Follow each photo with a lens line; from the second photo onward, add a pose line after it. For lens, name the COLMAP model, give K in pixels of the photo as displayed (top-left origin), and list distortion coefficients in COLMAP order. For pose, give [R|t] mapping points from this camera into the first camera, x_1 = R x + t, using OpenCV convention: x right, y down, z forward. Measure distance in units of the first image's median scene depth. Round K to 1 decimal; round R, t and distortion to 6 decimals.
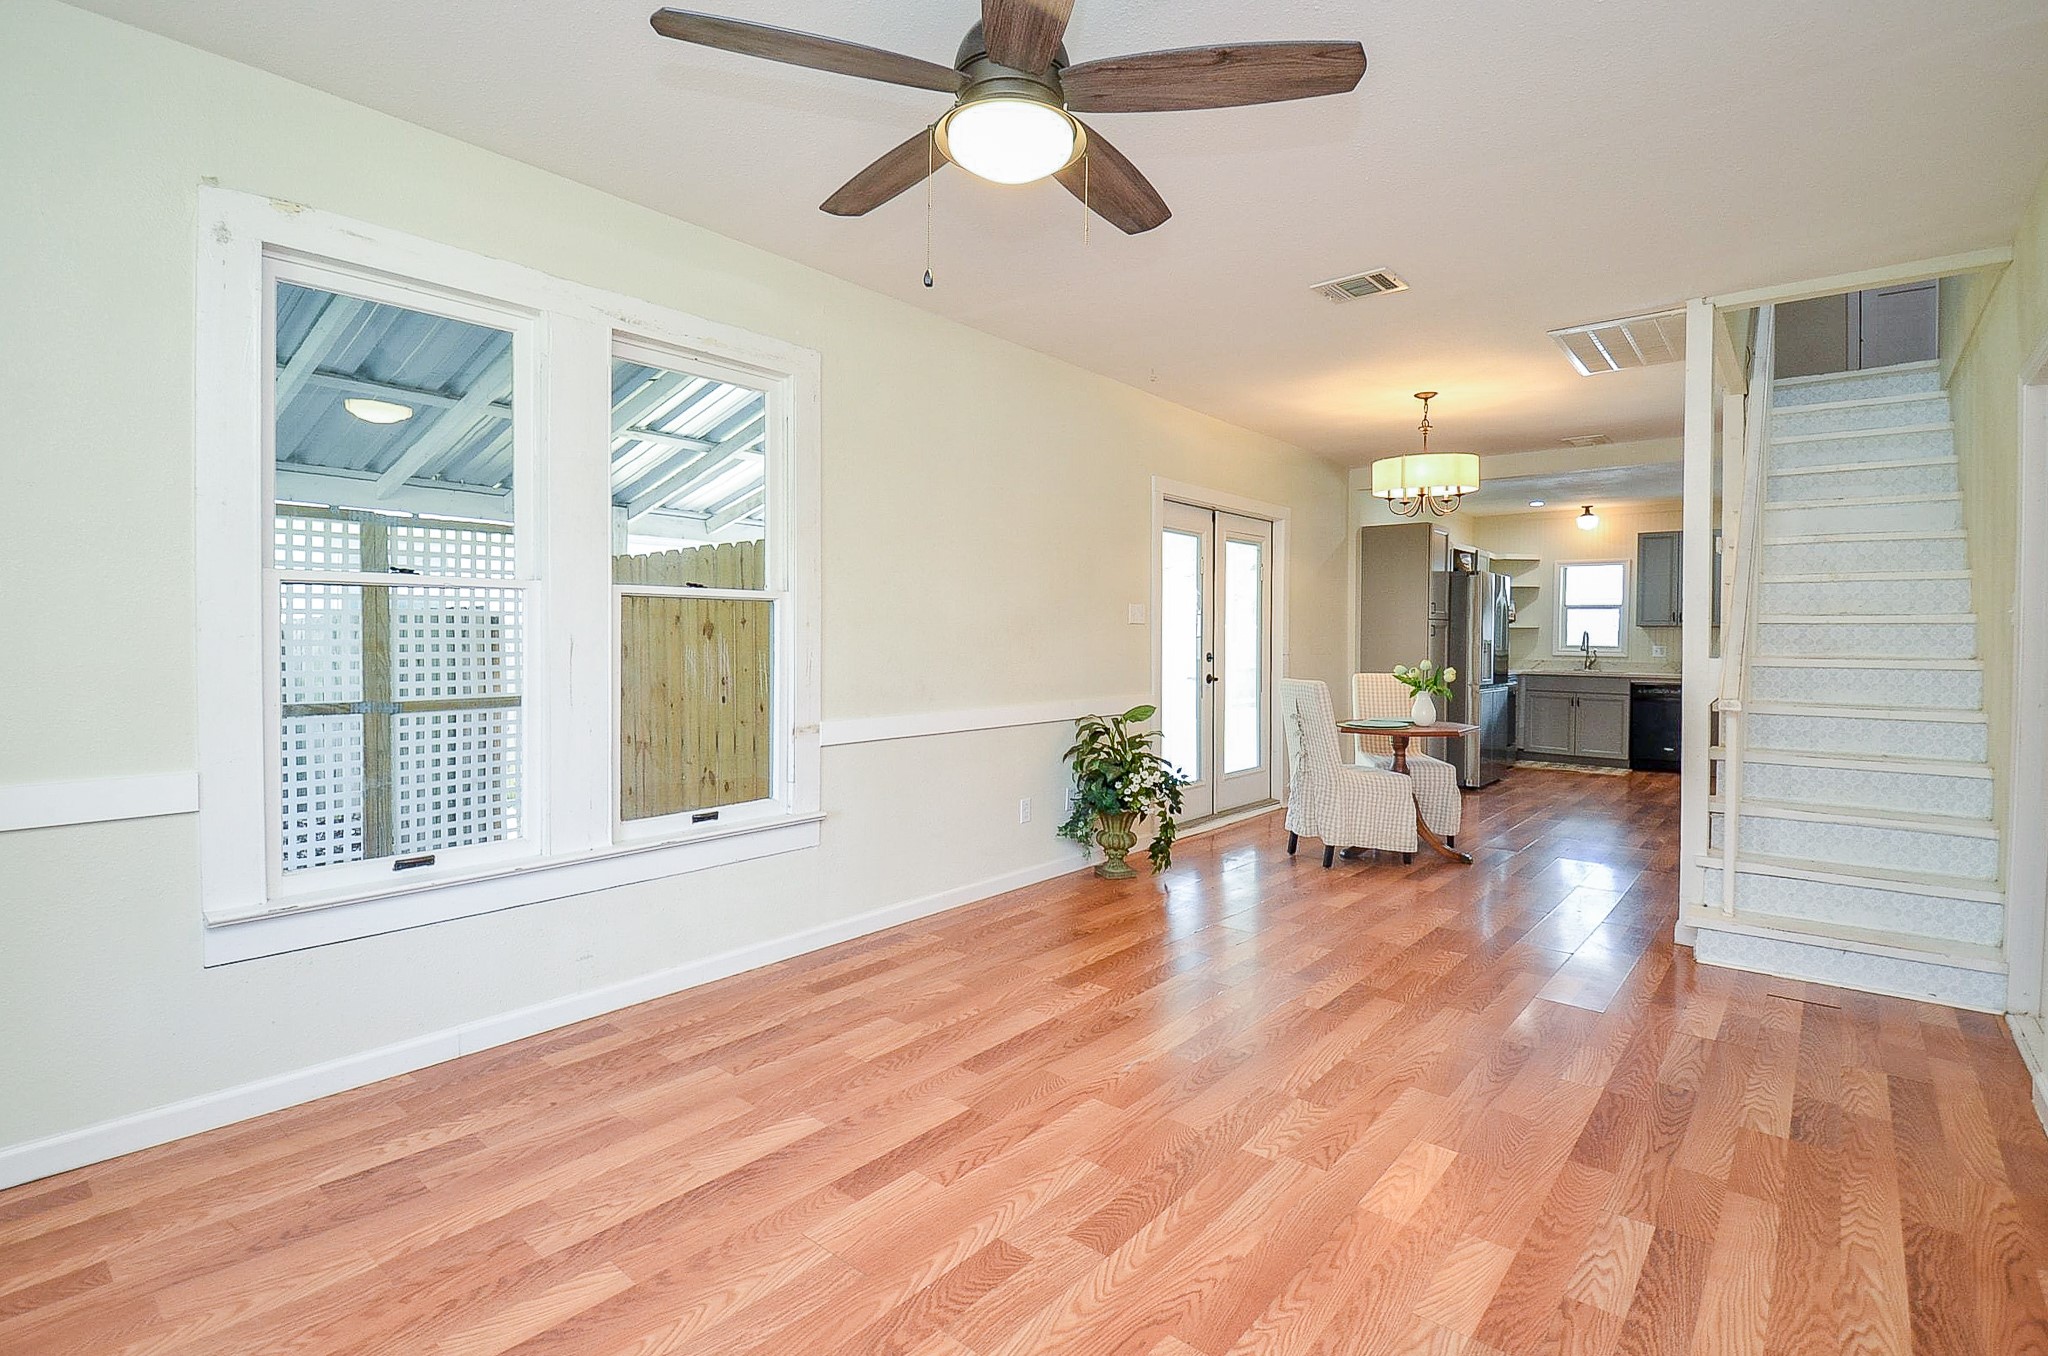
lens RADIAL K [[933.2, 0, 1022.1], [0, 933.2, 648.8], [0, 0, 1]] dist [0.001047, -0.012000]
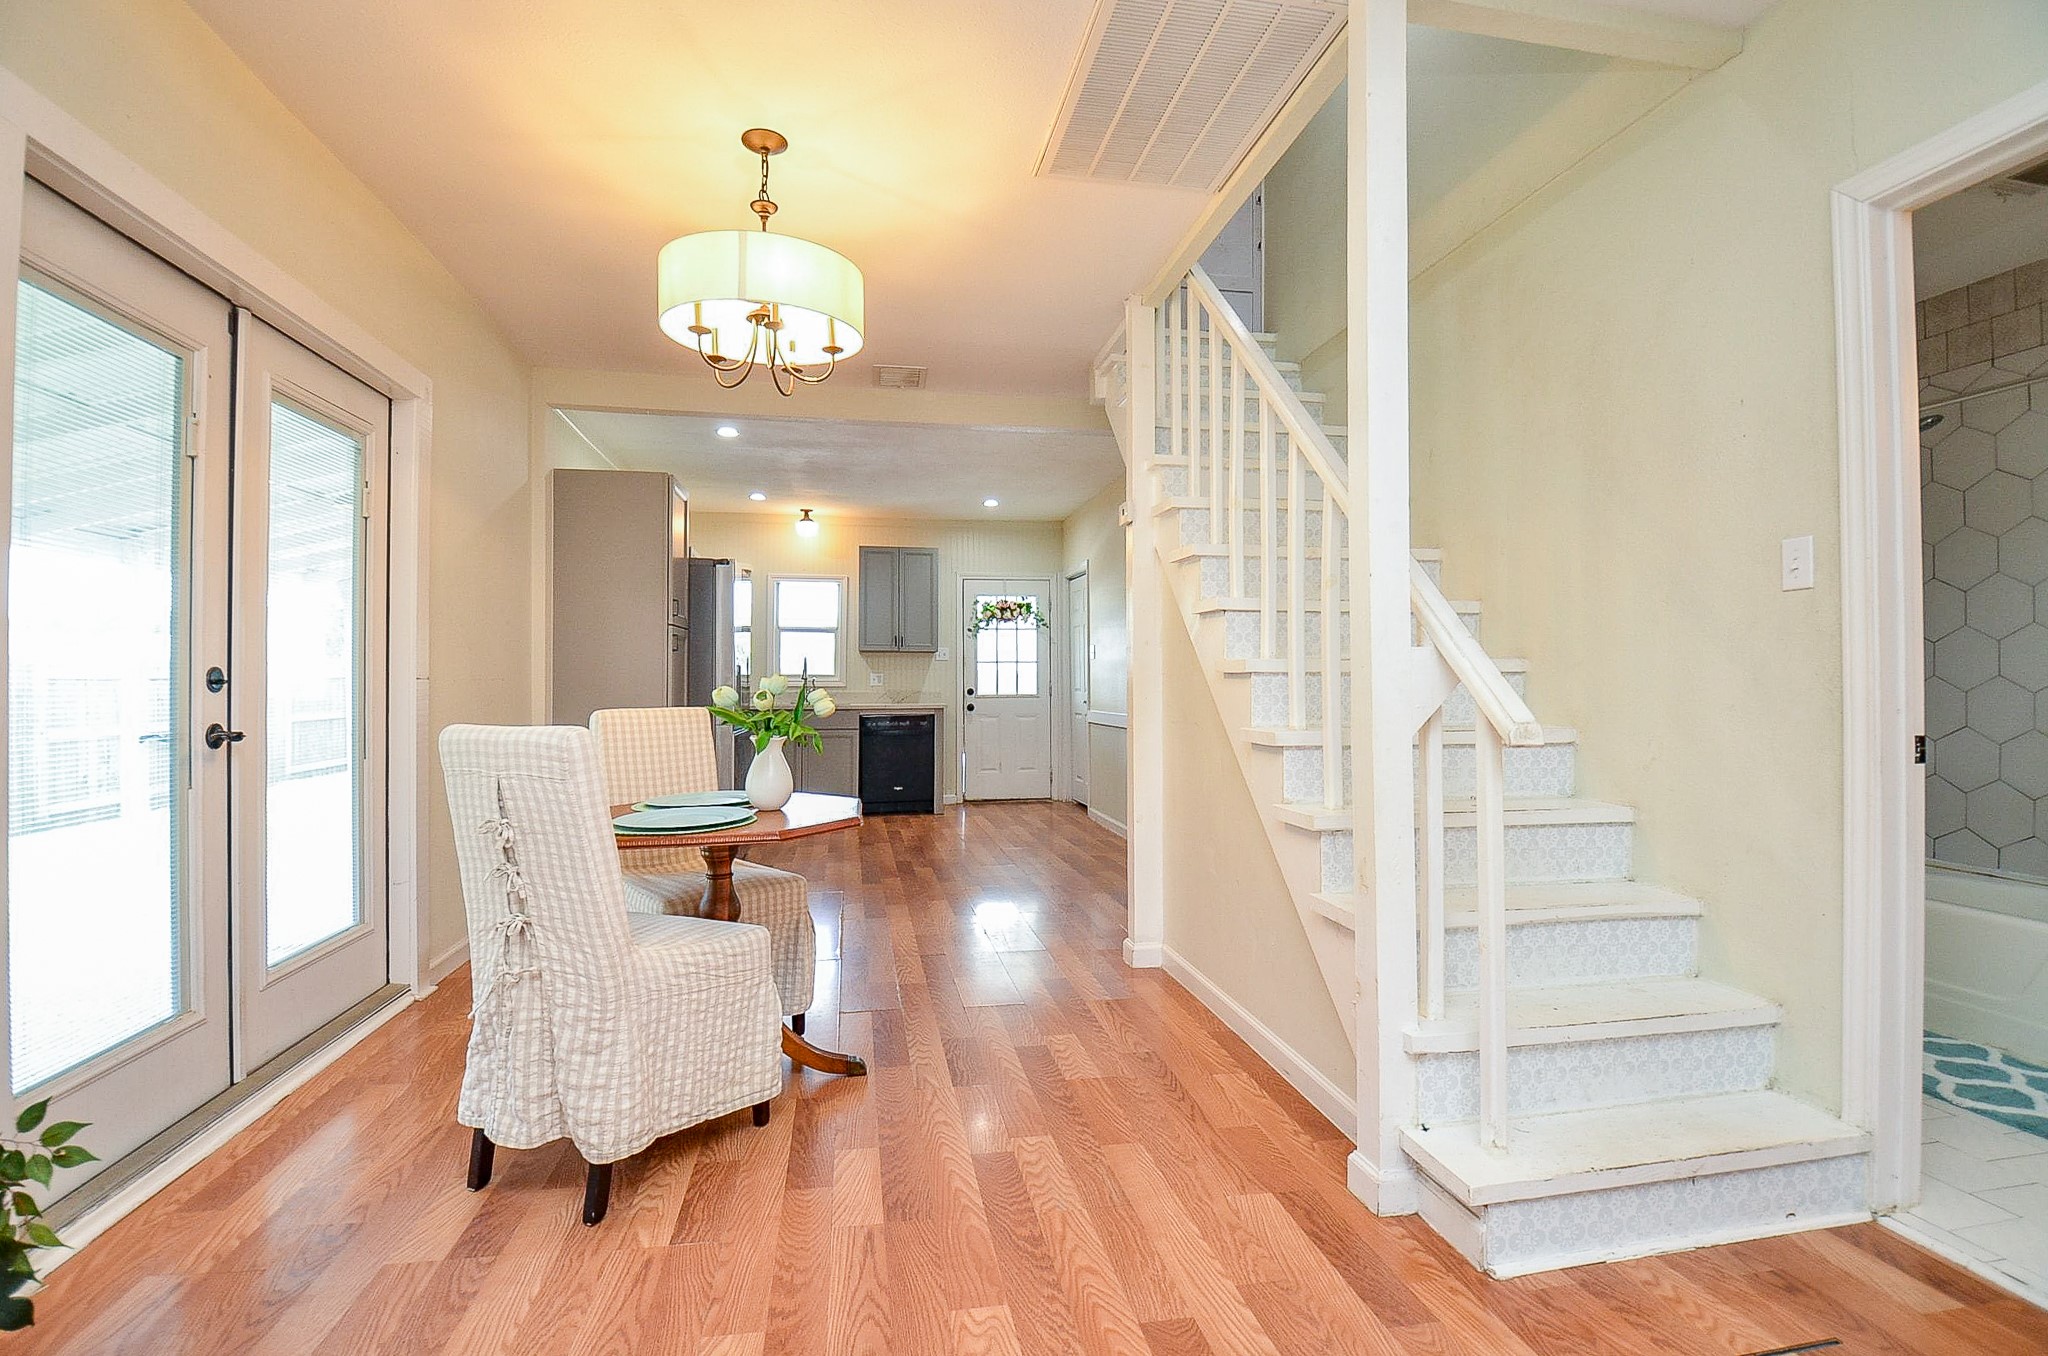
lens RADIAL K [[933.2, 0, 1009.5], [0, 933.2, 664.9], [0, 0, 1]] dist [0.001047, -0.012000]
pose [[0.635863, 0.007837, 0.771762, 0.112763], [0.017170, 0.999557, -0.024296, 0.017495], [-0.771611, 0.028700, 0.635447, 0.501639]]
